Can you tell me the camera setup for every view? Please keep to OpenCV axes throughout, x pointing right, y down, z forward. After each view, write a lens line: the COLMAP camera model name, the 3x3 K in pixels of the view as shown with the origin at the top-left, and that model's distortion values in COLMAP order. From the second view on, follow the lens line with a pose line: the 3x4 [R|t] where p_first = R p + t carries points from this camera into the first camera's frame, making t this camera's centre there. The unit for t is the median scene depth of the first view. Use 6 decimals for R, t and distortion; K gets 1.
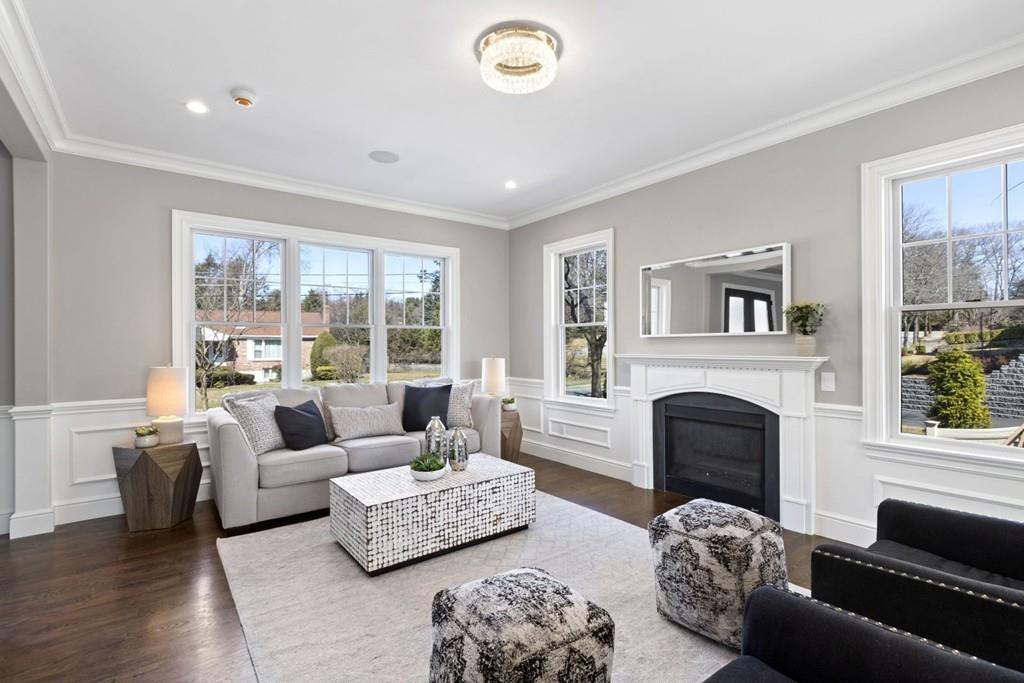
lens RADIAL K [[460.3, 0, 511.6], [0, 460.3, 343.6], [0, 0, 1]] dist [-0.007103, 0.001014]
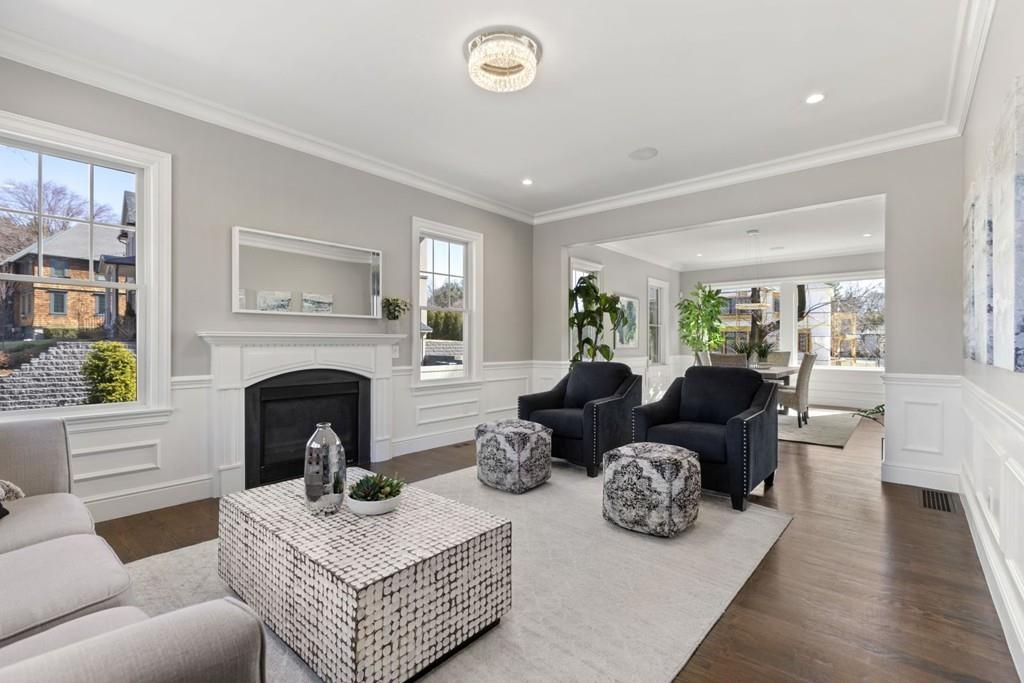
lens RADIAL K [[460.3, 0, 510.8], [0, 460.3, 343.4], [0, 0, 1]] dist [-0.007103, 0.001014]
pose [[-0.201136, -0.001866, 0.979561, -0.604868], [-0.003649, 0.999993, 0.001156, 0.037261], [-0.979556, -0.003342, -0.201142, 0.657939]]
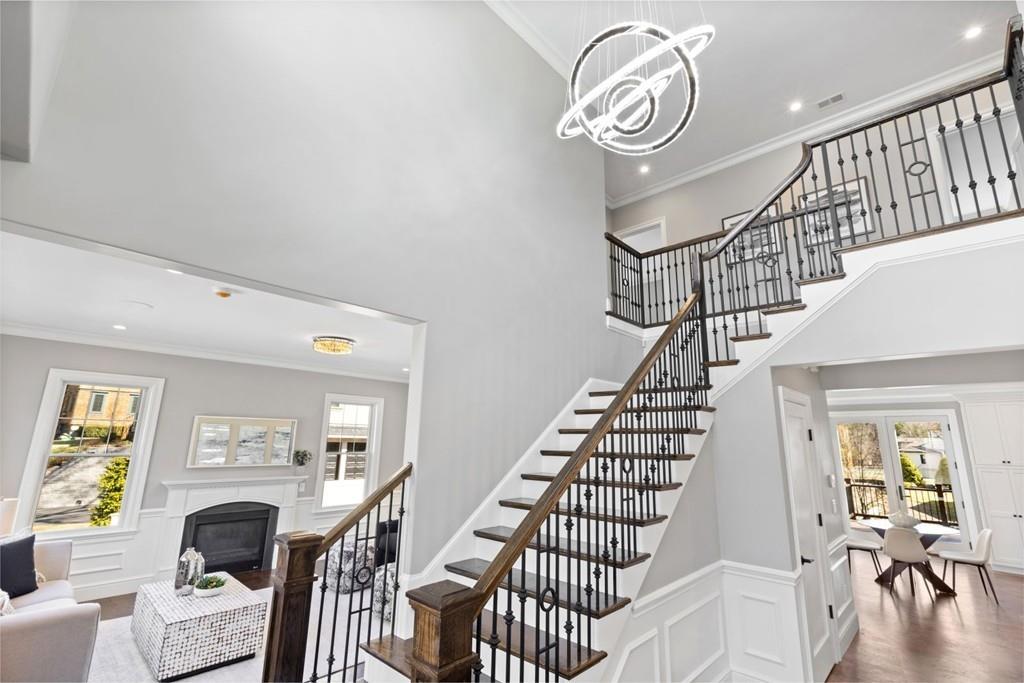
lens RADIAL K [[454.5, 0, 511.6], [0, 454.5, 337.8], [0, 0, 1]] dist [-0.001536, -0.000698]
pose [[-0.159899, 0.211970, 0.964106, -1.219612], [-0.022480, 0.975638, -0.218234, -0.115738], [-0.986877, -0.056568, -0.151239, 0.263301]]
